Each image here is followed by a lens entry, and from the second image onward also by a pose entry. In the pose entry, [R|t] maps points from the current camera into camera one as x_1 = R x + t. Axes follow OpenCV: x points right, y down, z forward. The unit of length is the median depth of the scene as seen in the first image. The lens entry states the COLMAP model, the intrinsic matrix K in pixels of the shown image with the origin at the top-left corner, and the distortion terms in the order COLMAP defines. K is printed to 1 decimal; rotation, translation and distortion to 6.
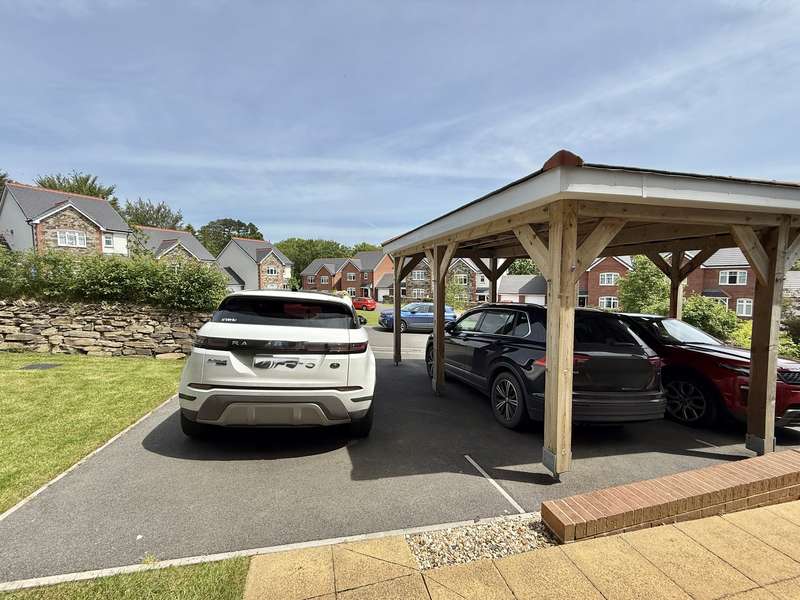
lens RADIAL K [[316.6, 0, 399.2], [0, 316.6, 299.2], [0, 0, 1]] dist [-0.000414, -0.000015]
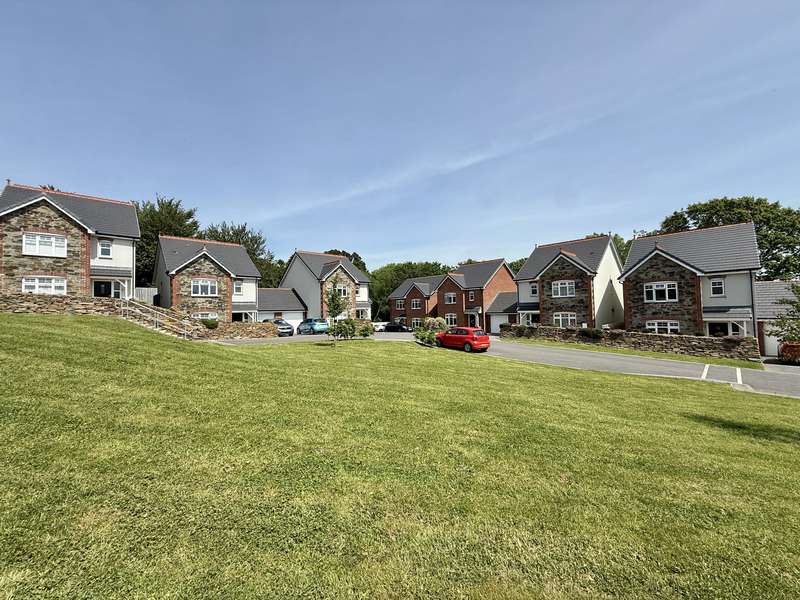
lens RADIAL K [[316.6, 0, 397.0], [0, 316.6, 298.2], [0, 0, 1]] dist [-0.000414, -0.000015]
pose [[0.940268, -0.032550, -0.338875, -0.028492], [-0.000921, 0.995172, -0.098145, -0.001565], [0.340434, 0.092594, 0.935698, 0.348142]]
